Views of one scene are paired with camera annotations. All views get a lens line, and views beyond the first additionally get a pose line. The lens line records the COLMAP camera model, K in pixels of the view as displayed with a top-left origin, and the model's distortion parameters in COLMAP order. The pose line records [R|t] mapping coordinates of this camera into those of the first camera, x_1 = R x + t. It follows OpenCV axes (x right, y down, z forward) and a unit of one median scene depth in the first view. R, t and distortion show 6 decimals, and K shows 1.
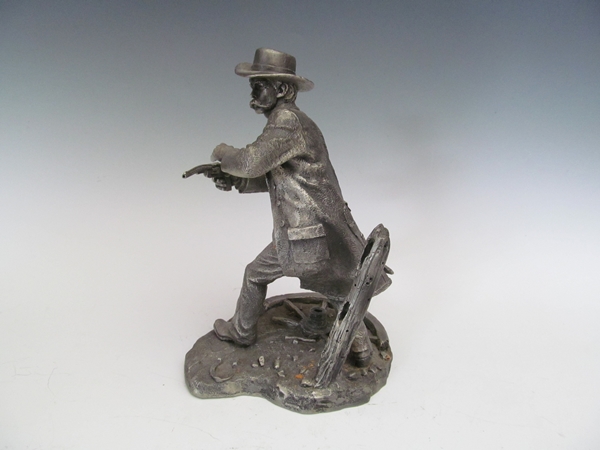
lens RADIAL K [[488.3, 0, 300.0], [0, 488.3, 225.0], [0, 0, 1]] dist [-0.000009, -0.001032]
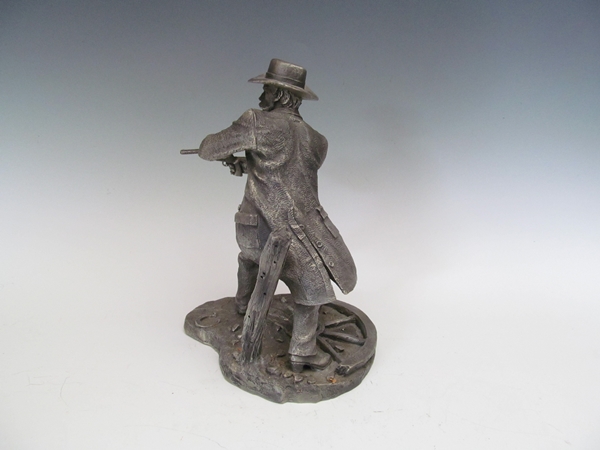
lens RADIAL K [[488.3, 0, 300.0], [0, 488.3, 225.0], [0, 0, 1]] dist [-0.000009, -0.001032]
pose [[0.694277, 0.236127, -0.679870, 0.819439], [-0.274122, 0.960202, 0.053560, -0.062101], [0.665460, 0.149182, 0.731374, 0.245887]]
